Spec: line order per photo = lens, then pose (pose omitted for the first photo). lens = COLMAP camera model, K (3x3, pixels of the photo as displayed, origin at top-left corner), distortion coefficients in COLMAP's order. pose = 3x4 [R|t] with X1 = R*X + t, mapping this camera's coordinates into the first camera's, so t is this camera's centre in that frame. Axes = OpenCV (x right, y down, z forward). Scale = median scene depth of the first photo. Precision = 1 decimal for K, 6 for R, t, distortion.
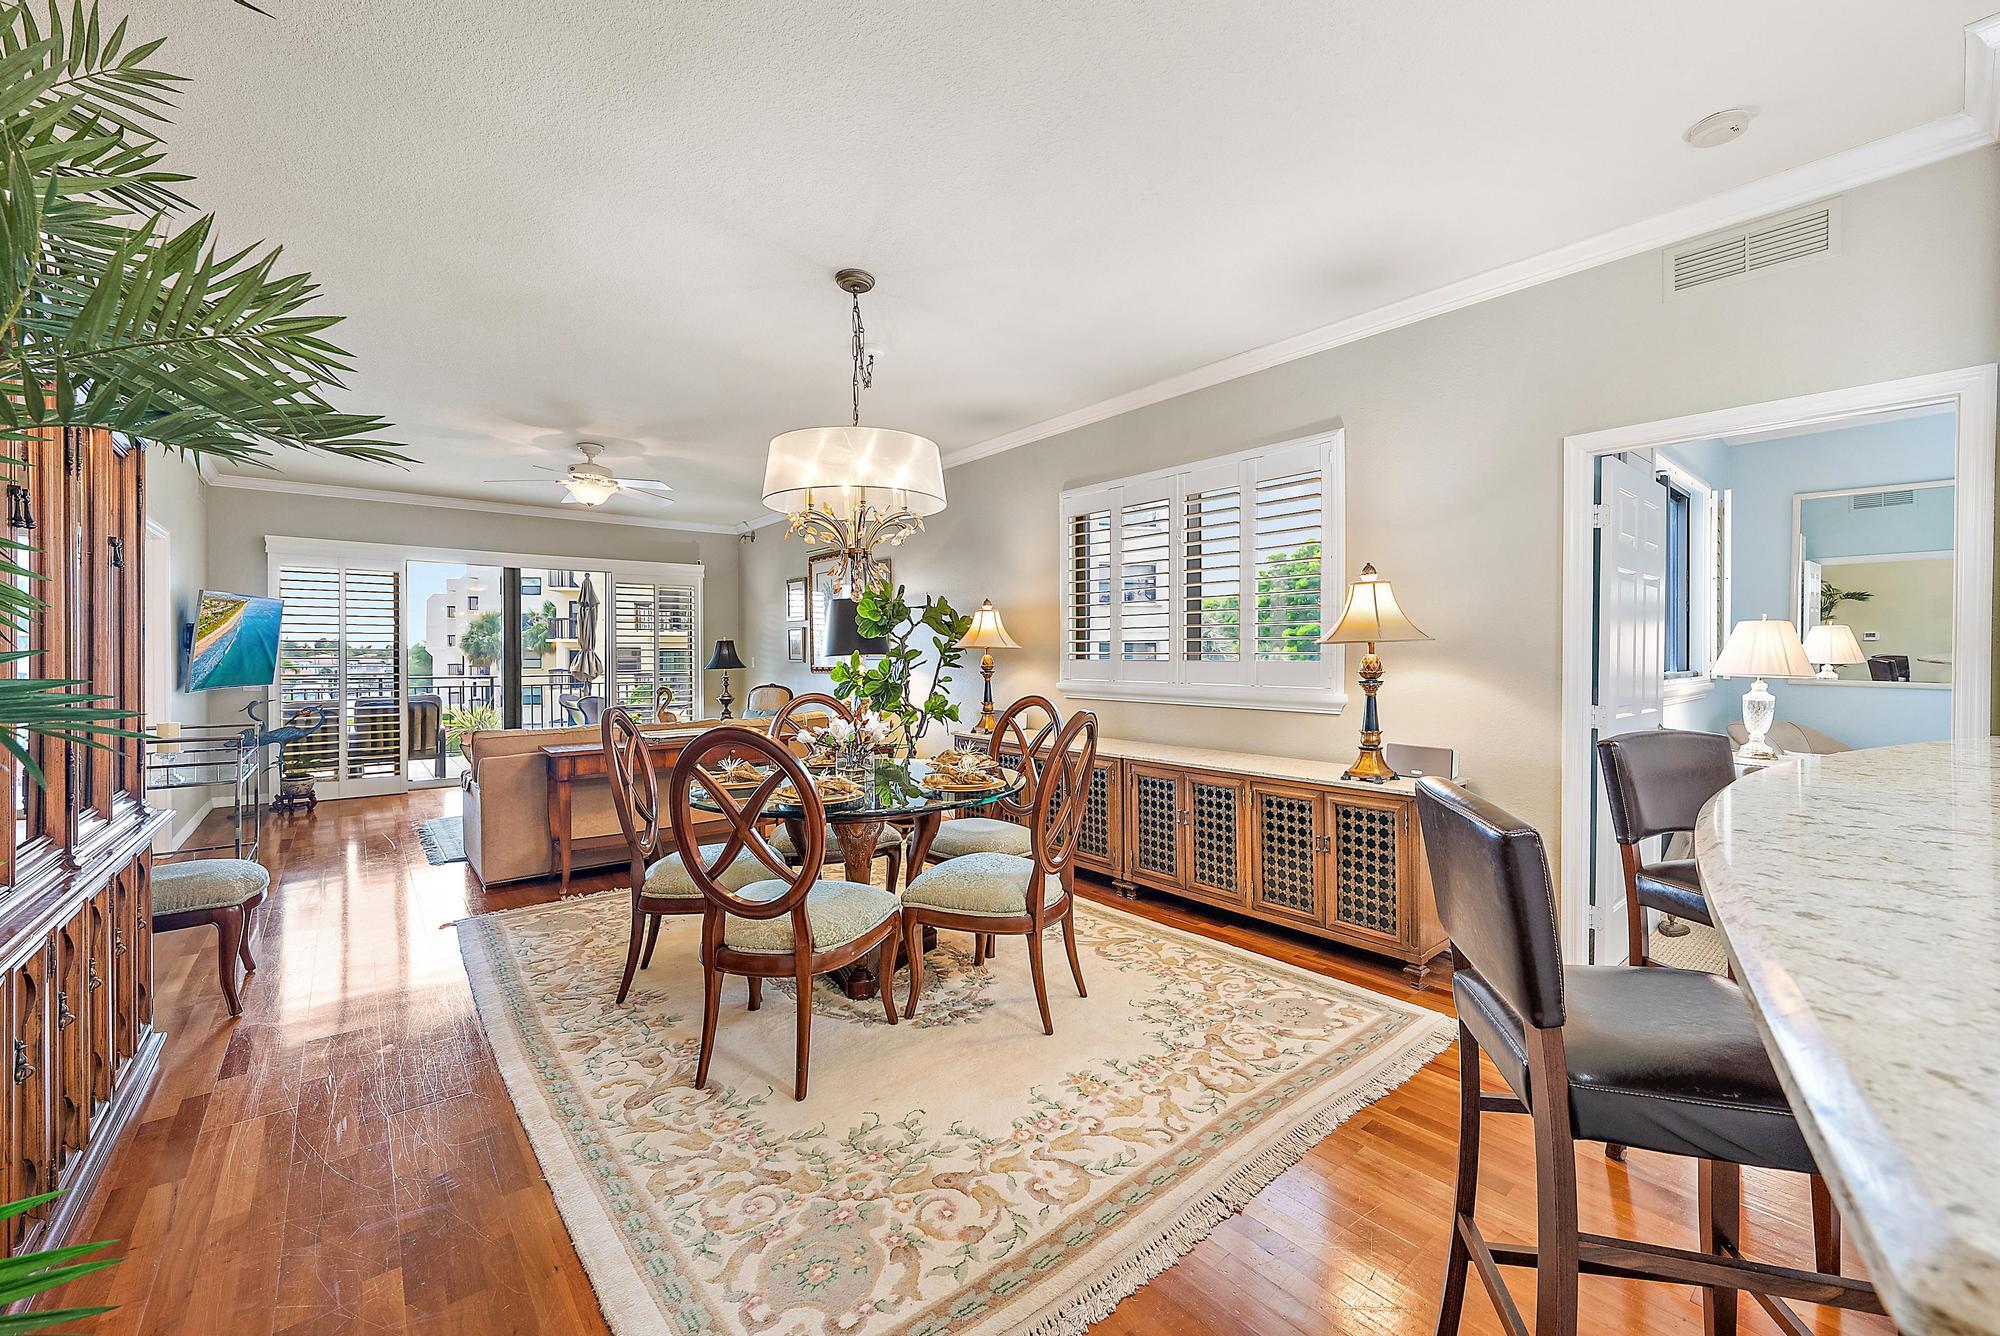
lens RADIAL K [[809.9, 0, 1000.0], [0, 809.9, 668.0], [0, 0, 1]] dist [-0.000080, -0.000006]
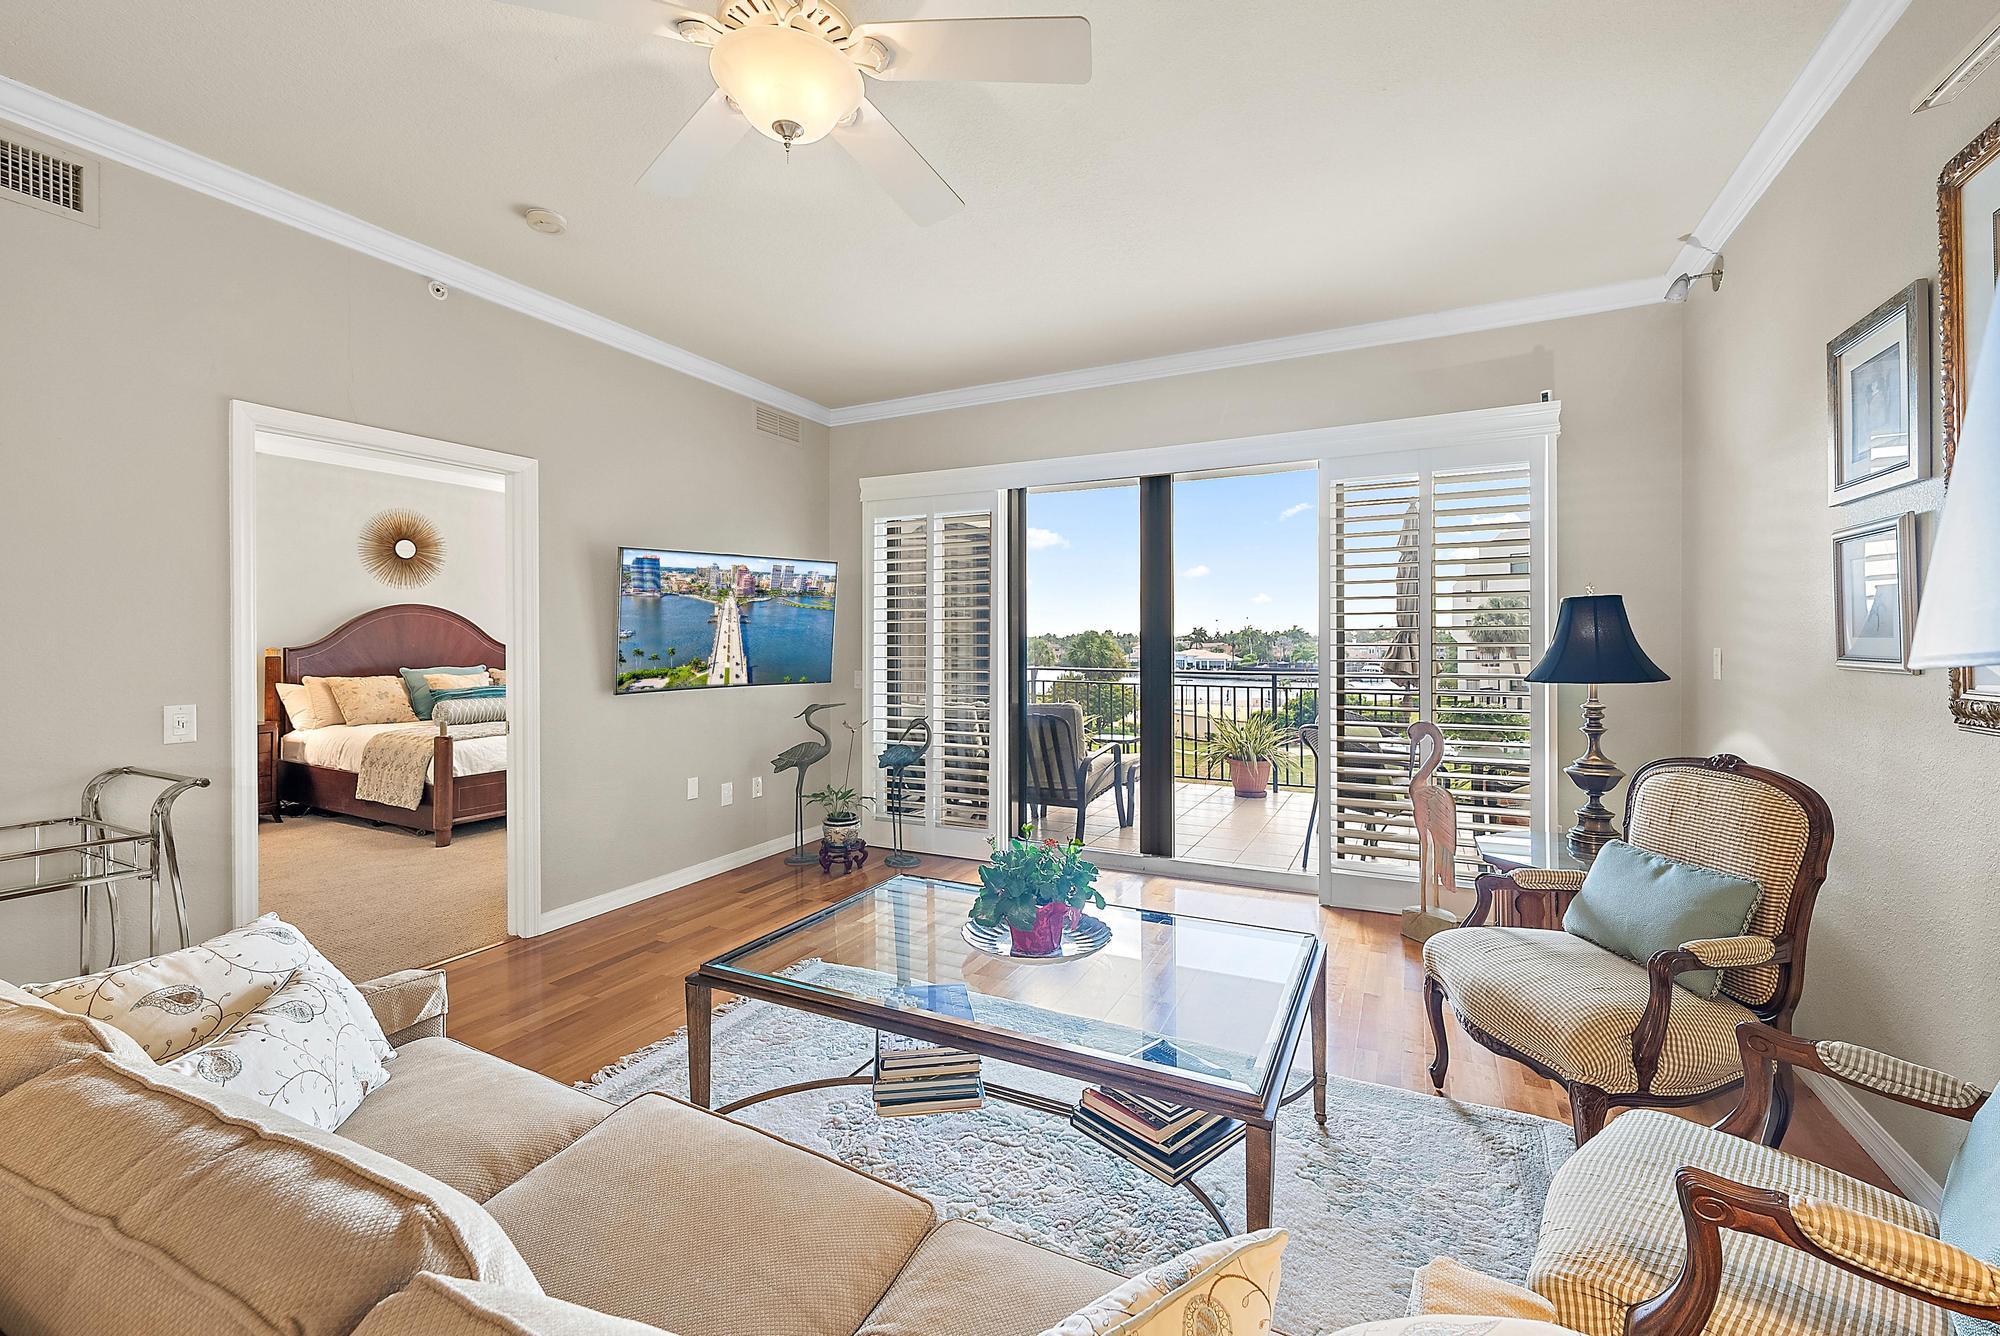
lens RADIAL K [[818.0, 0, 1007.8], [0, 818.0, 643.0], [0, 0, 1]] dist [-0.000789, -0.000428]
pose [[0.420887, -0.006038, -0.907093, -0.135562], [-0.006129, 0.999936, -0.009500, -0.007651], [0.907092, 0.009558, 0.420823, 0.643655]]
